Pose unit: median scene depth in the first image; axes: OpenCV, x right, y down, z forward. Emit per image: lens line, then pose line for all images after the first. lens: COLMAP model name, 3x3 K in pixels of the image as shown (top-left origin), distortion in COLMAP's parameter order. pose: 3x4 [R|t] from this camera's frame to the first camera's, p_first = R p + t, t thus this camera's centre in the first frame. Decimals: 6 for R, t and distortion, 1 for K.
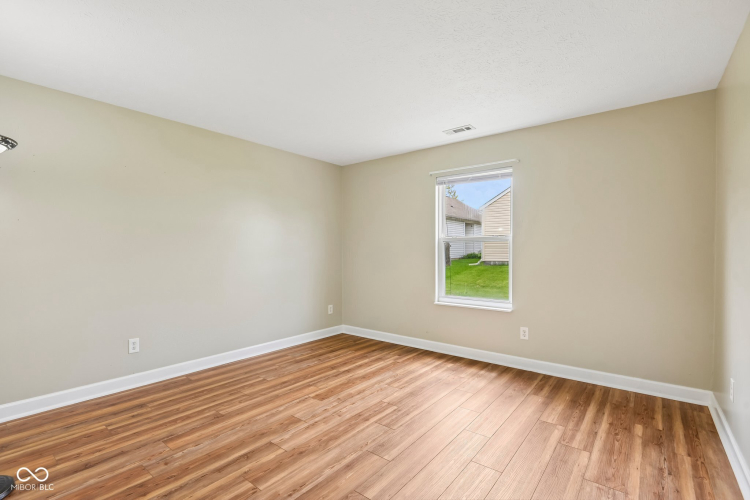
lens RADIAL K [[349.4, 0, 370.8], [0, 349.4, 251.1], [0, 0, 1]] dist [-0.008163, -0.003928]
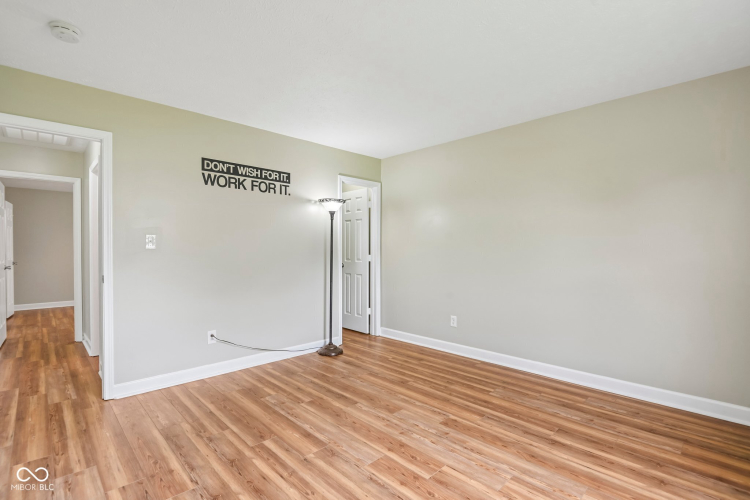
lens RADIAL K [[349.4, 0, 370.5], [0, 349.4, 249.2], [0, 0, 1]] dist [-0.008163, -0.003928]
pose [[-0.123536, 0.000882, -0.992340, 0.714968], [-0.002064, 0.999997, 0.001146, -0.003861], [0.992338, 0.002190, -0.123534, 0.903513]]
